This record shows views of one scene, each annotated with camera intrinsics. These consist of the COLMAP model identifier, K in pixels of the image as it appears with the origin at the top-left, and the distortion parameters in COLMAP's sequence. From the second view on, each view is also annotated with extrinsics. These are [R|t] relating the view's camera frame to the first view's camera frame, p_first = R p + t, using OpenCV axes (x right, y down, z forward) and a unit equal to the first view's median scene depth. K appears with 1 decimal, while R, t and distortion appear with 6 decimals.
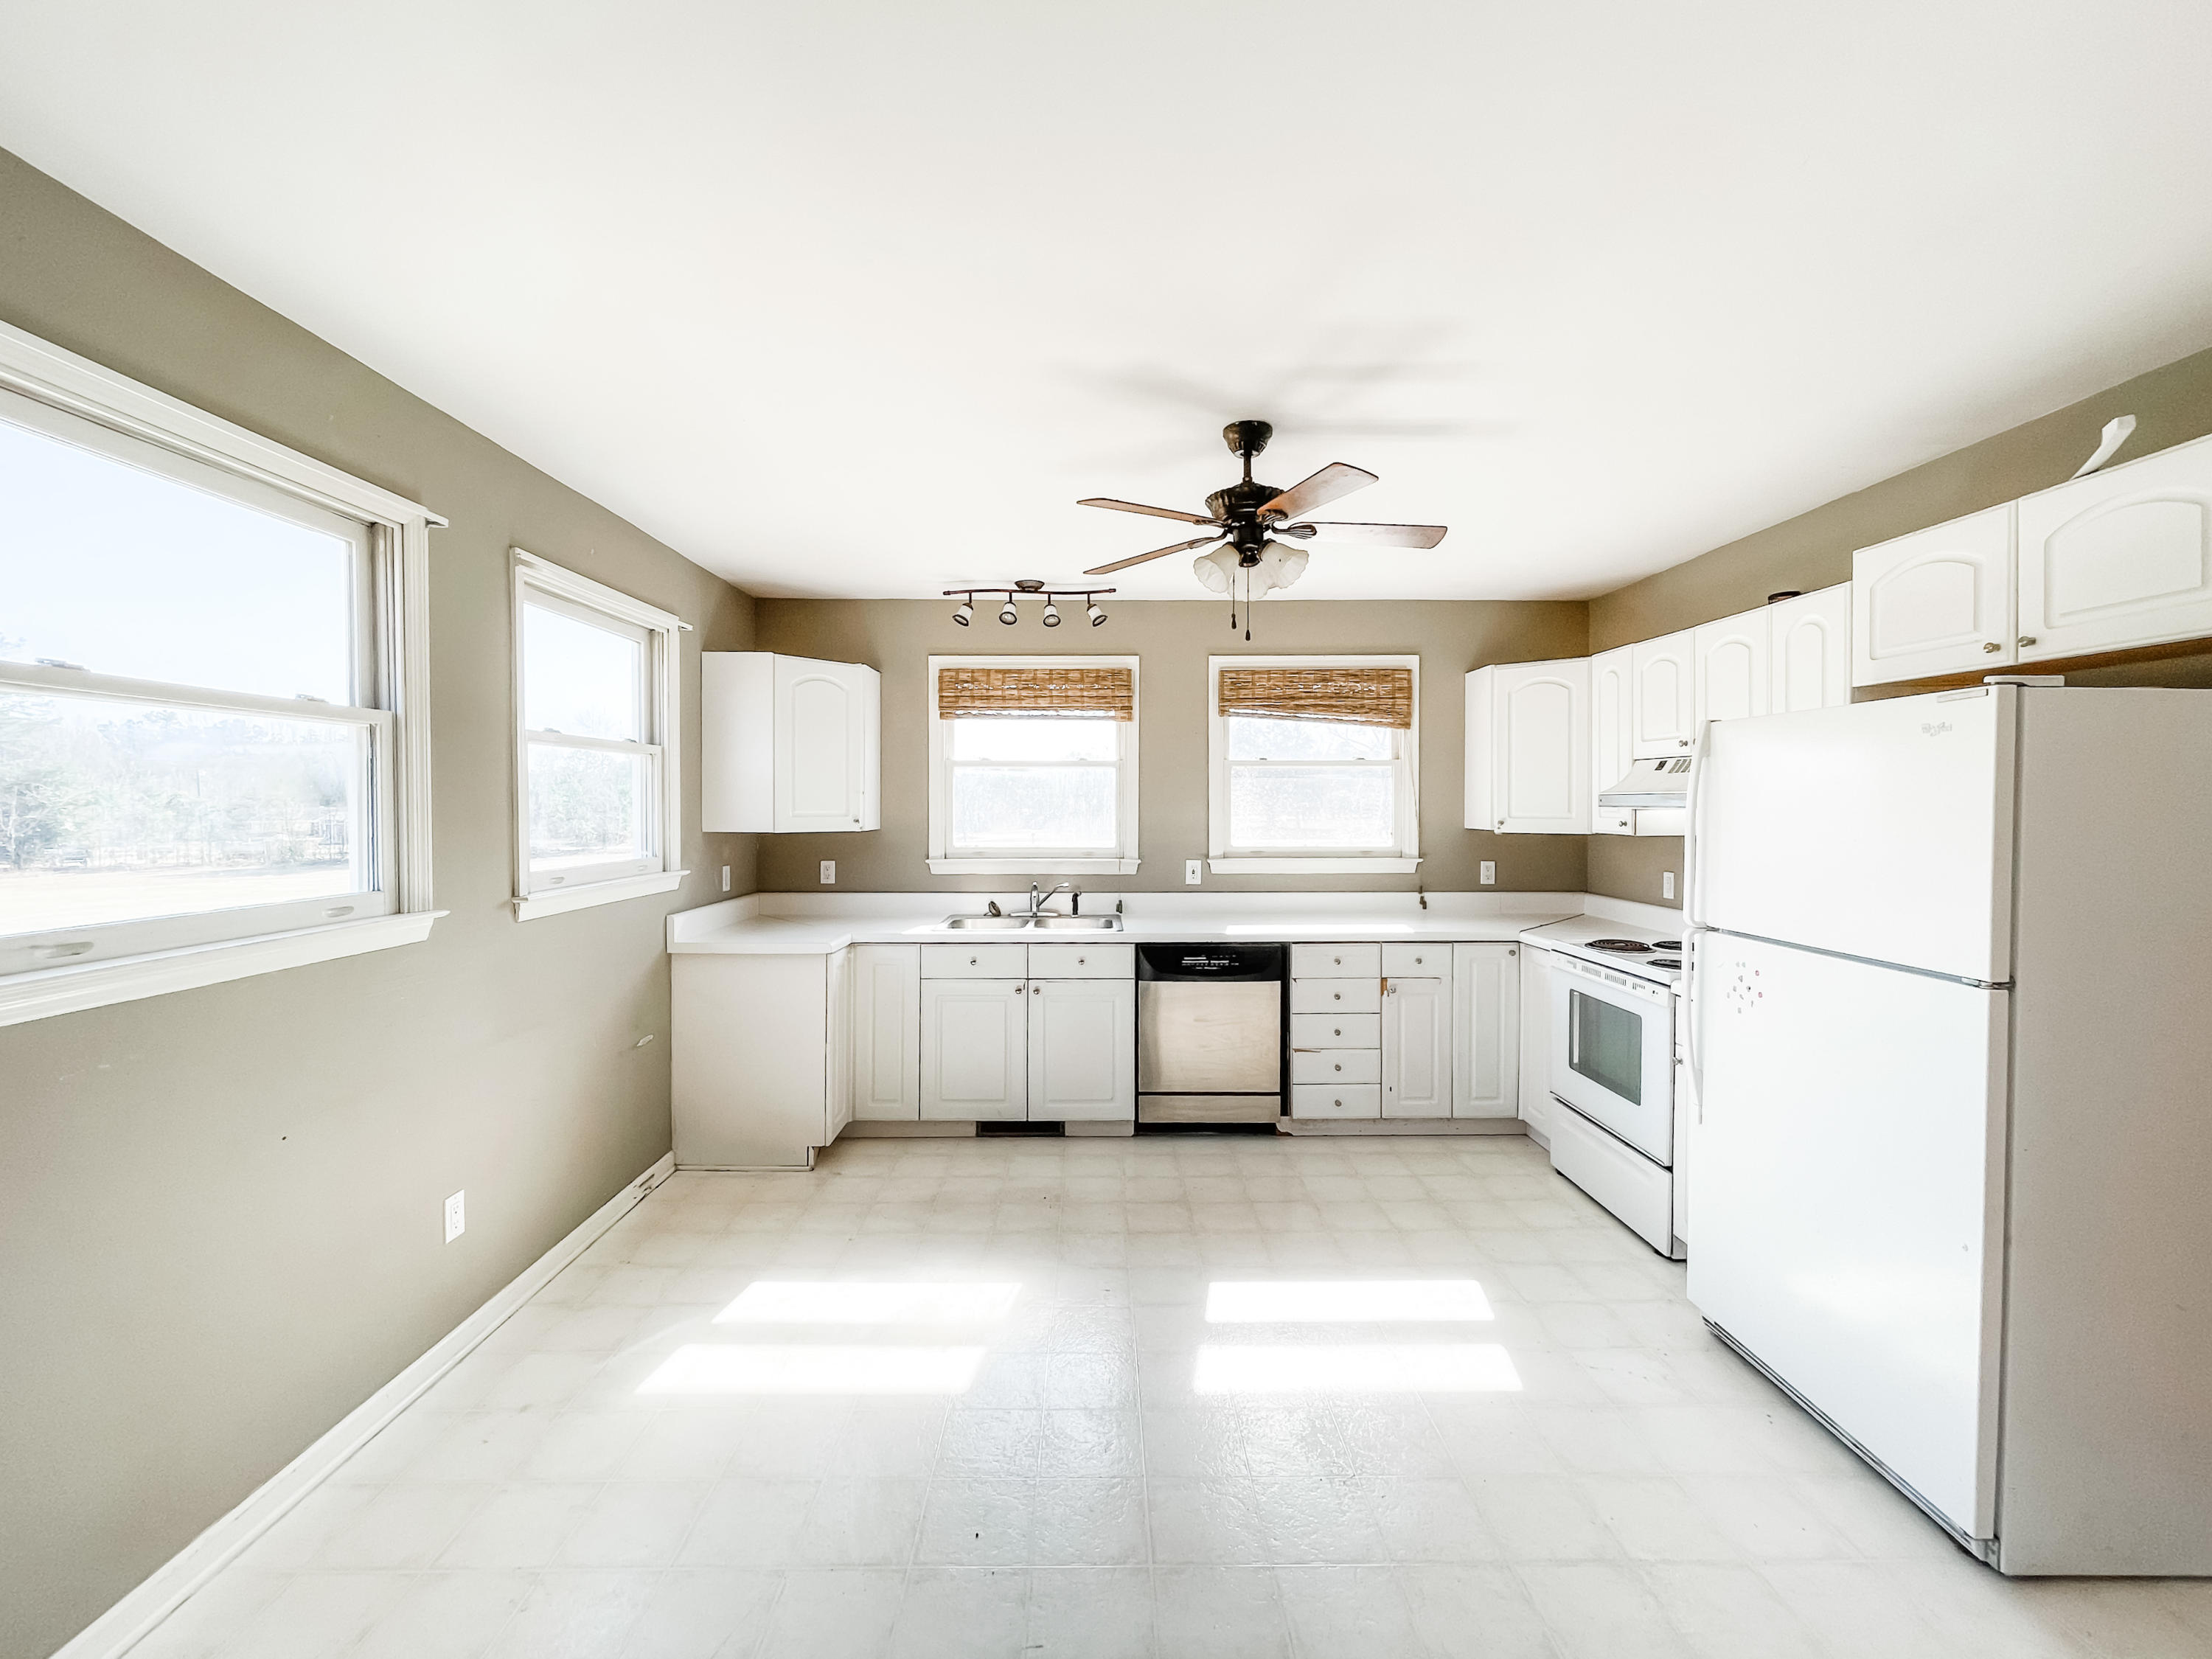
lens RADIAL K [[902.5, 0, 1108.5], [0, 902.5, 816.7], [0, 0, 1]] dist [-0.010659, -0.000303]
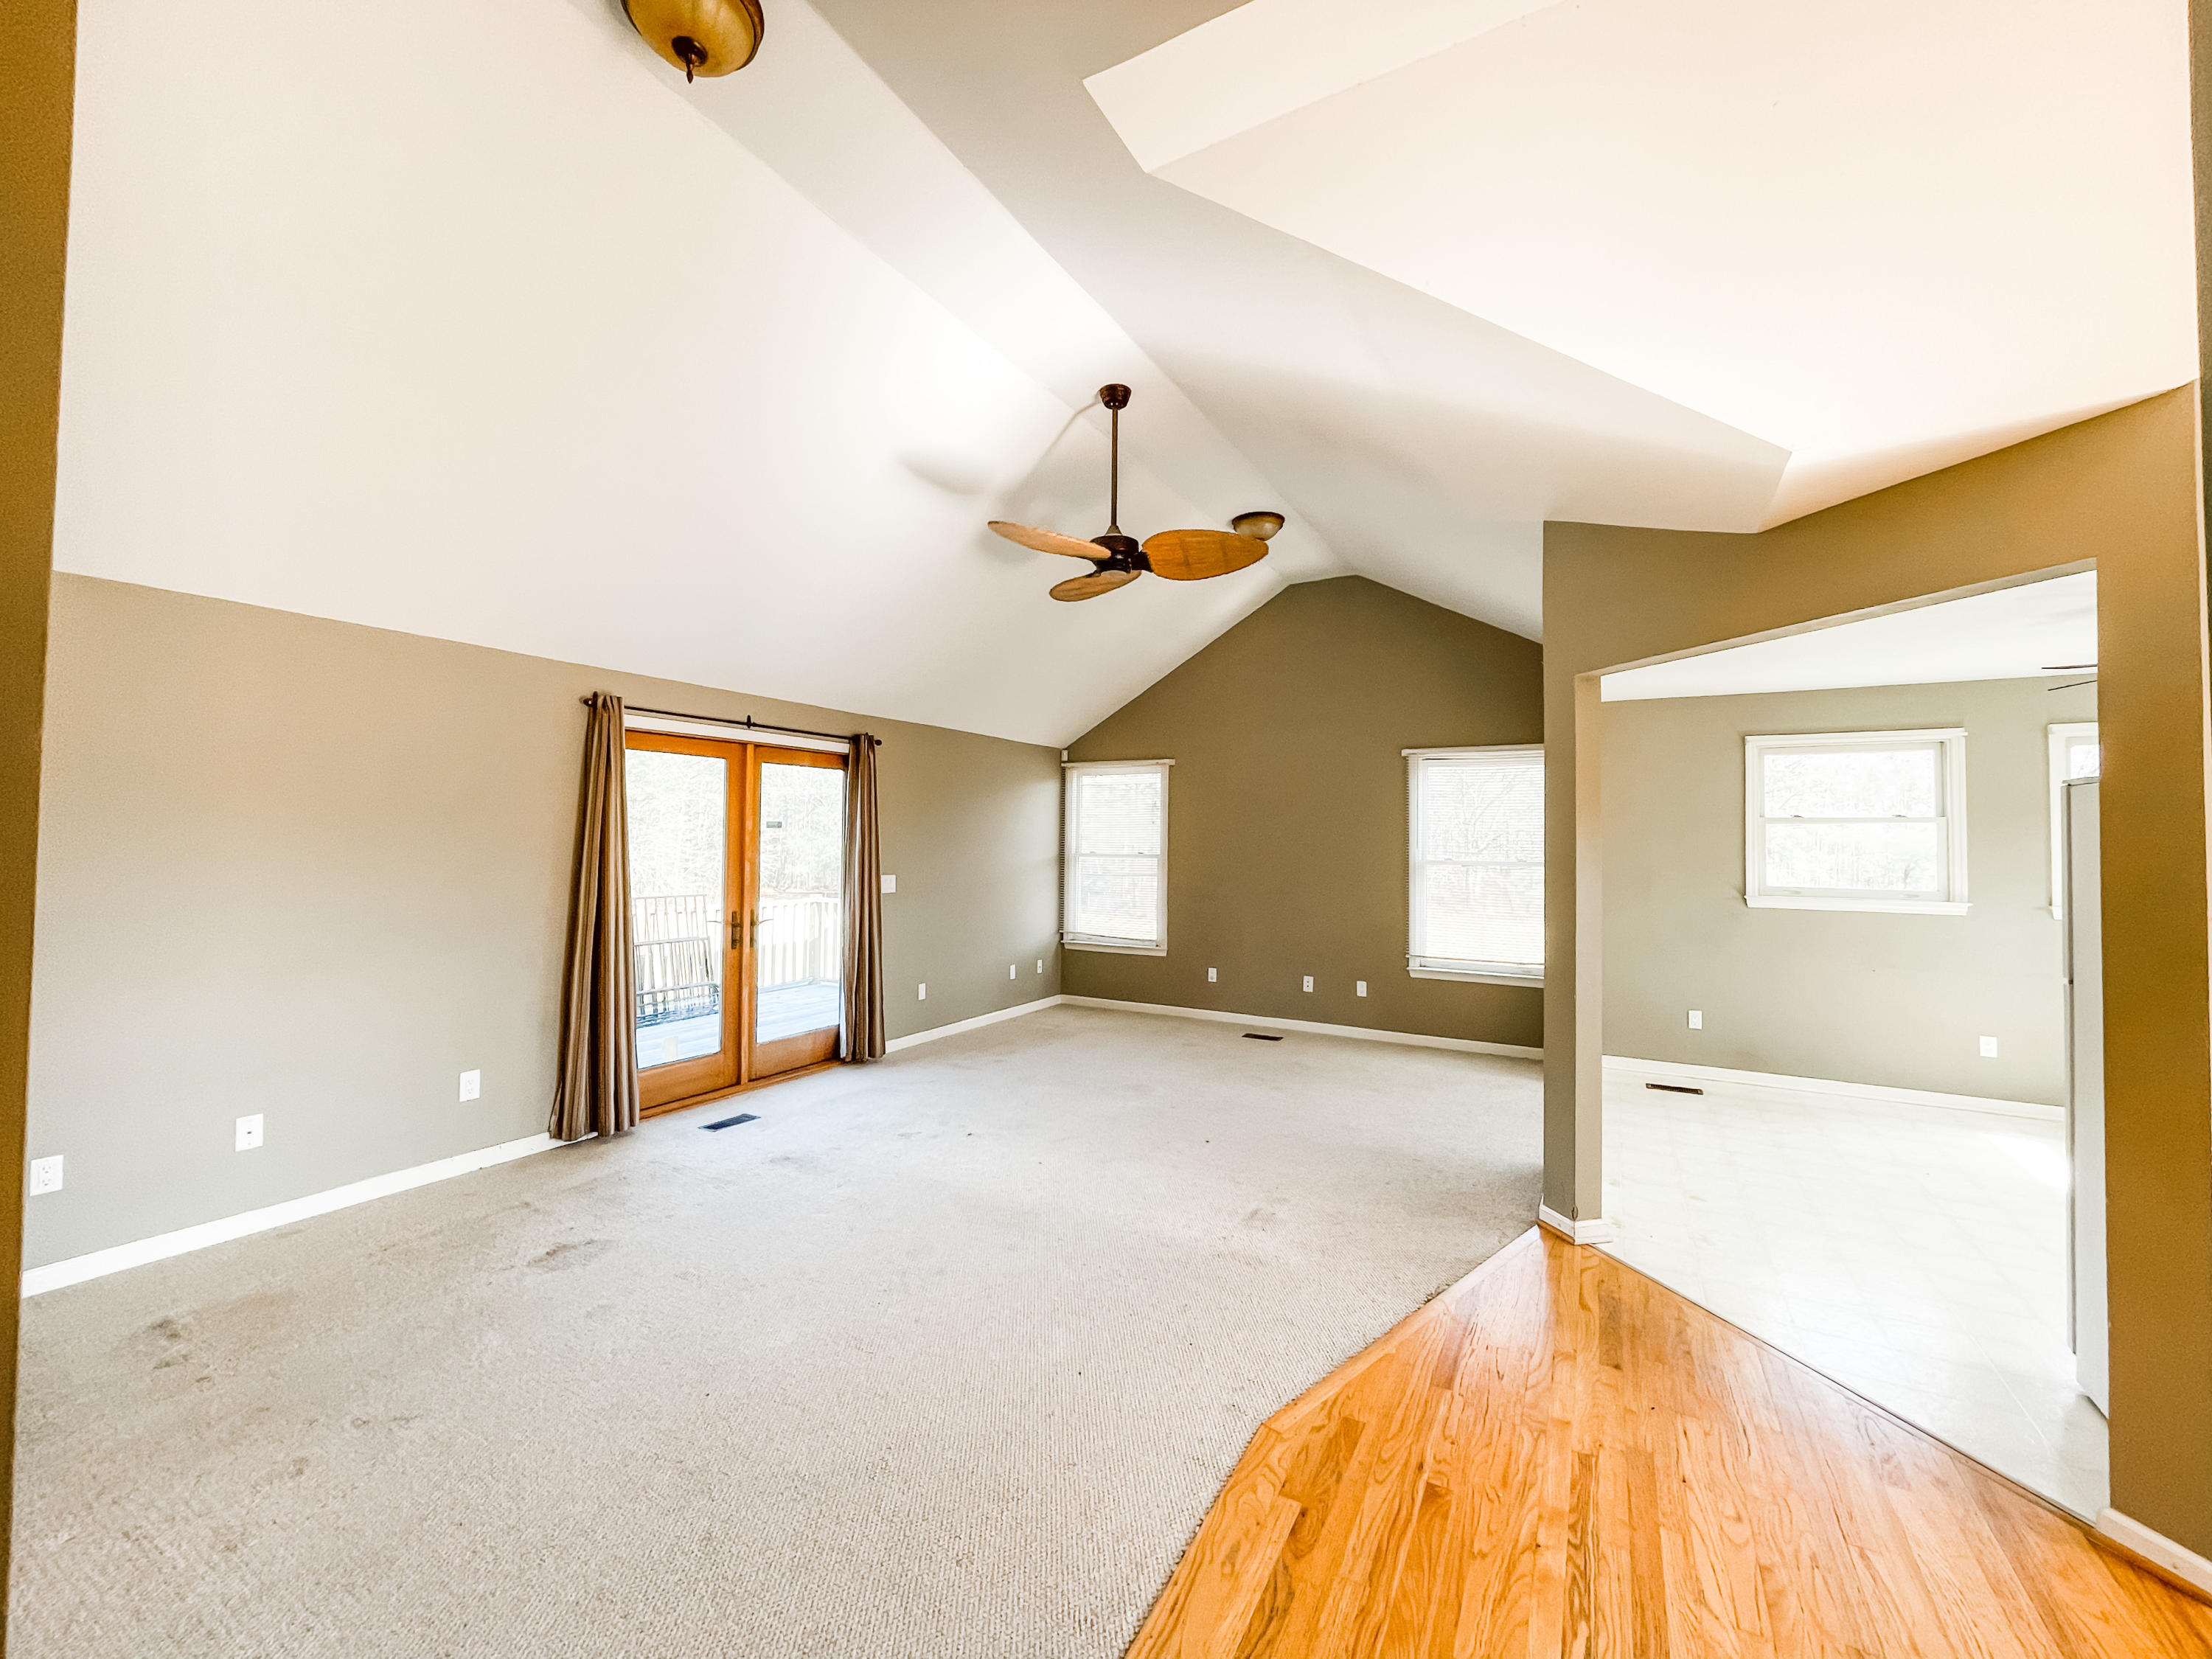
lens RADIAL K [[889.9, 0, 1117.2], [0, 889.9, 825.5], [0, 0, 1]] dist [-0.000445, -0.000070]
pose [[-0.492202, -0.020435, -0.870241, 1.242692], [-0.023636, 0.999670, -0.010106, -0.009760], [0.870160, 0.015595, -0.492522, 0.119918]]
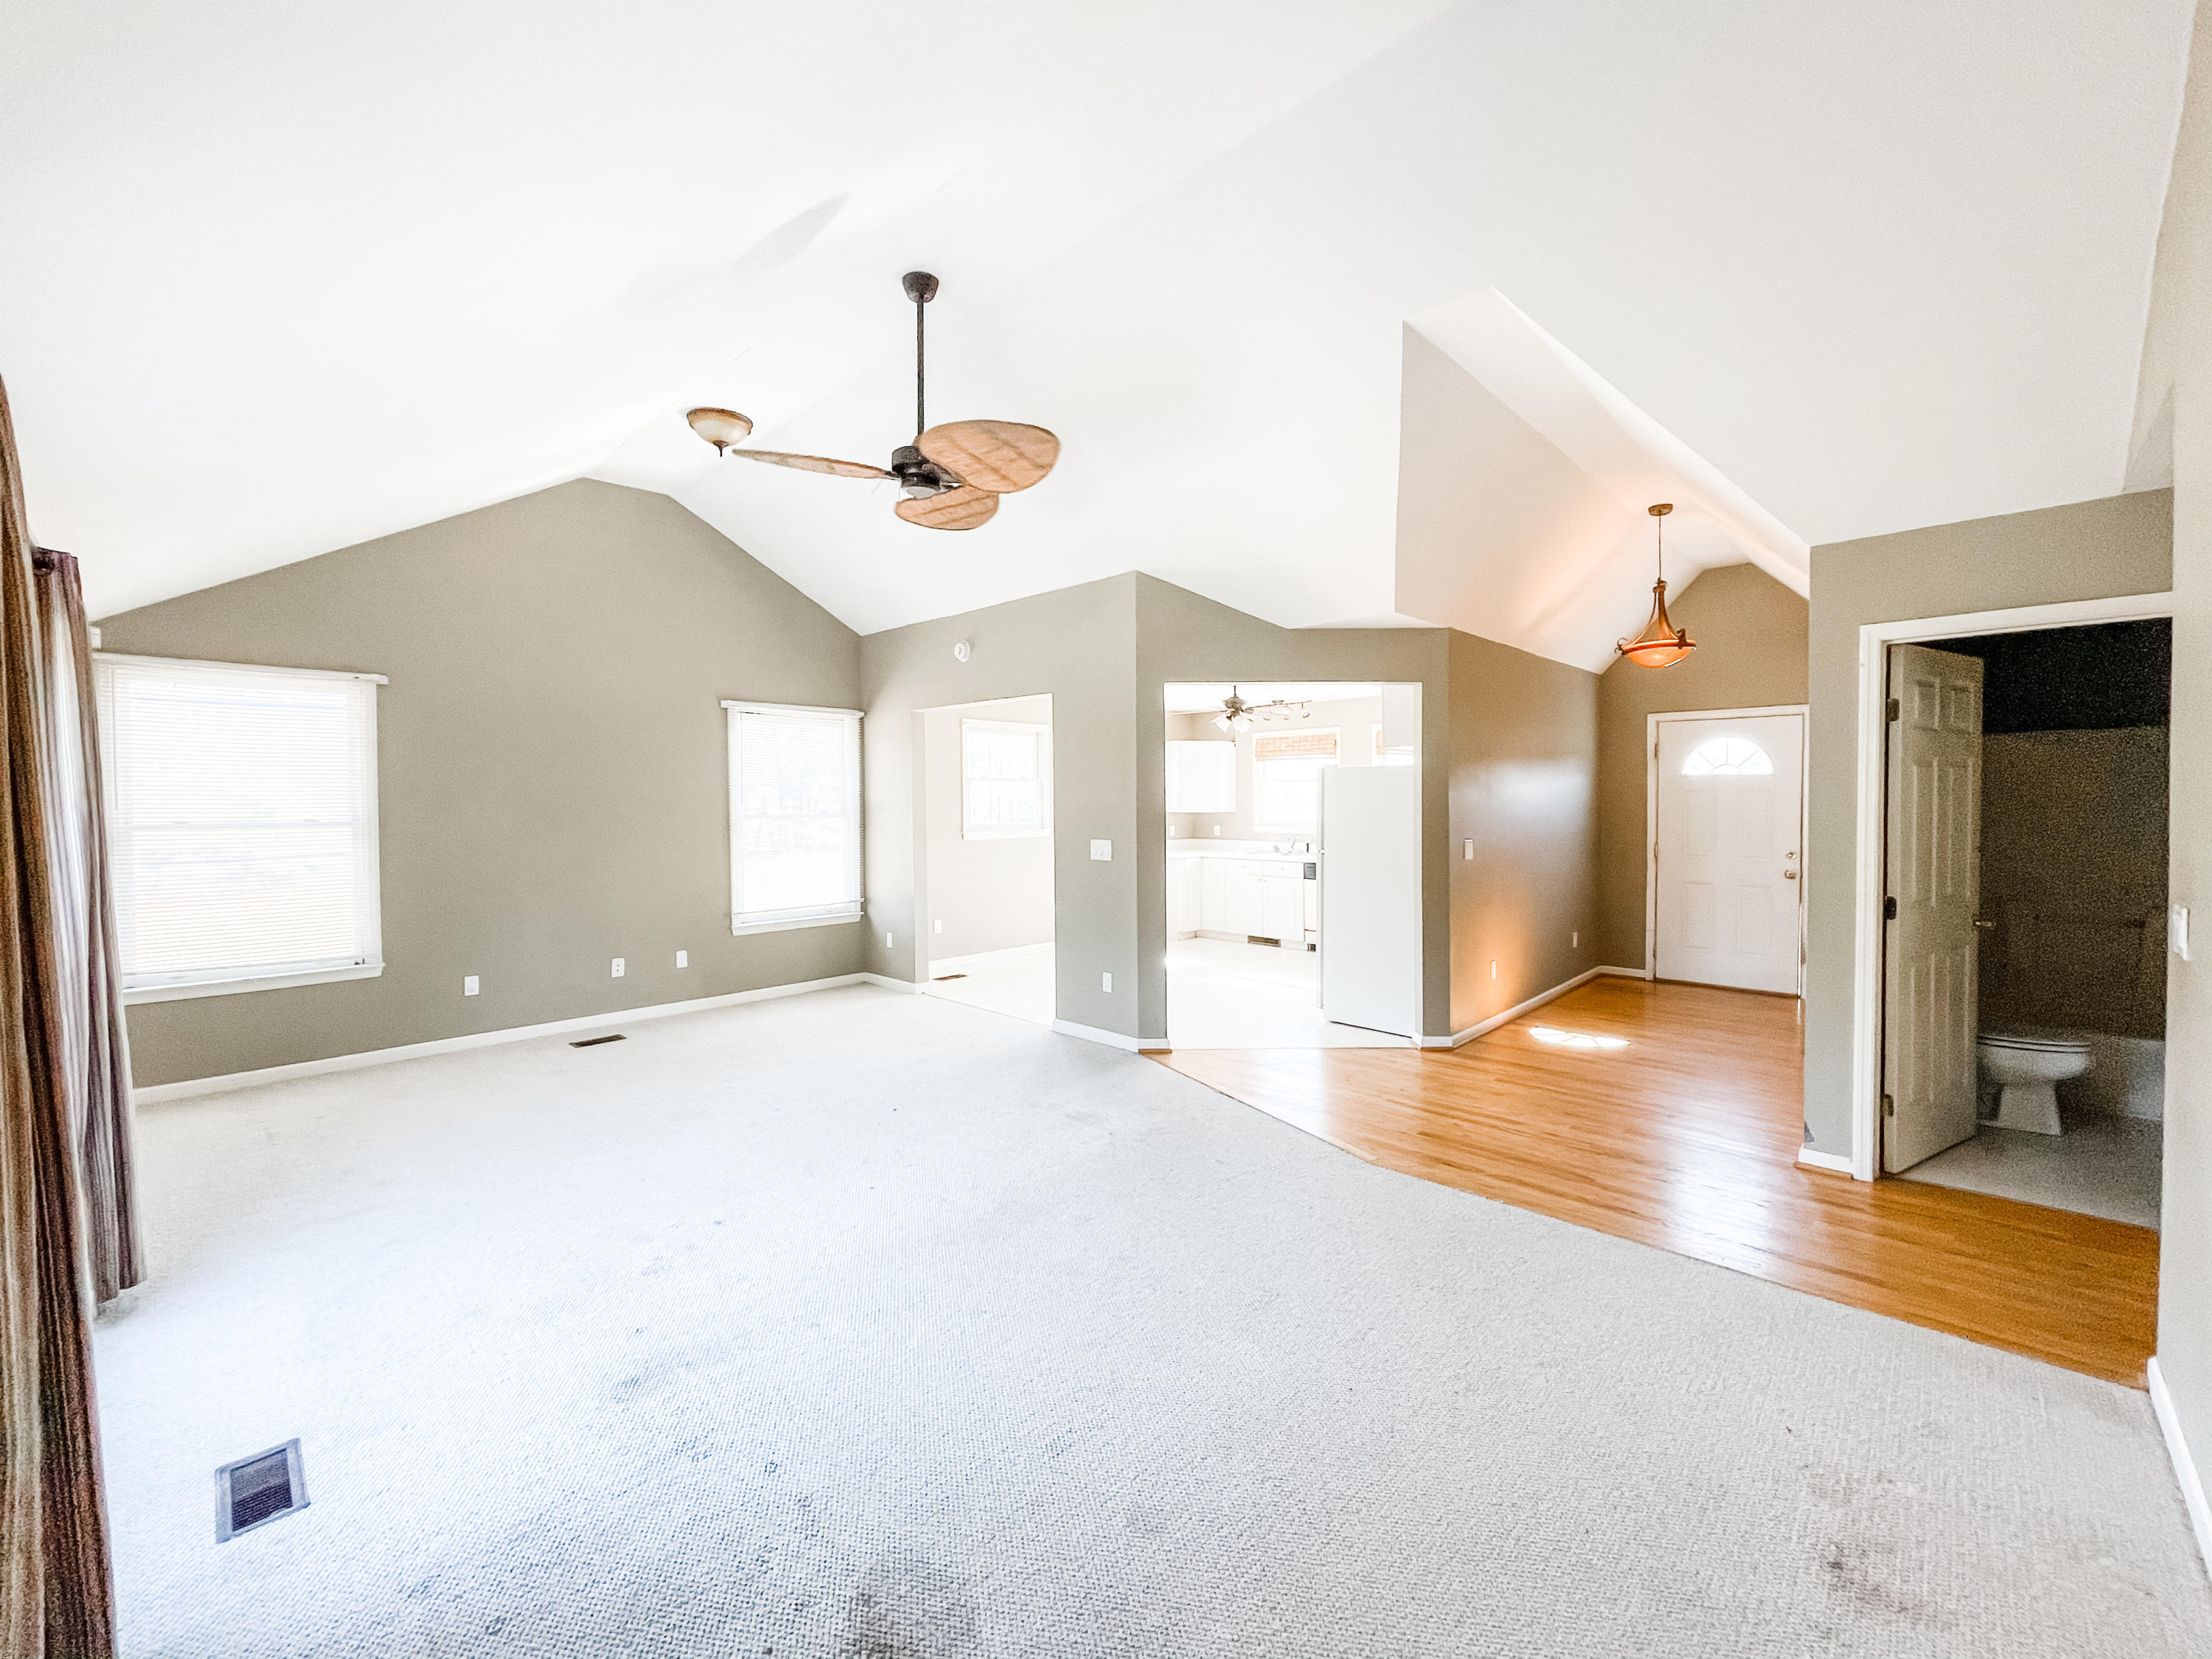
lens RADIAL K [[890.8, 0, 1094.4], [0, 890.8, 825.9], [0, 0, 1]] dist [0.014521, -0.000116]
pose [[0.707122, 0.015754, -0.706916, 1.135317], [-0.003613, 0.999819, 0.018667, 0.009774], [0.707083, -0.010646, 0.707051, -0.861737]]
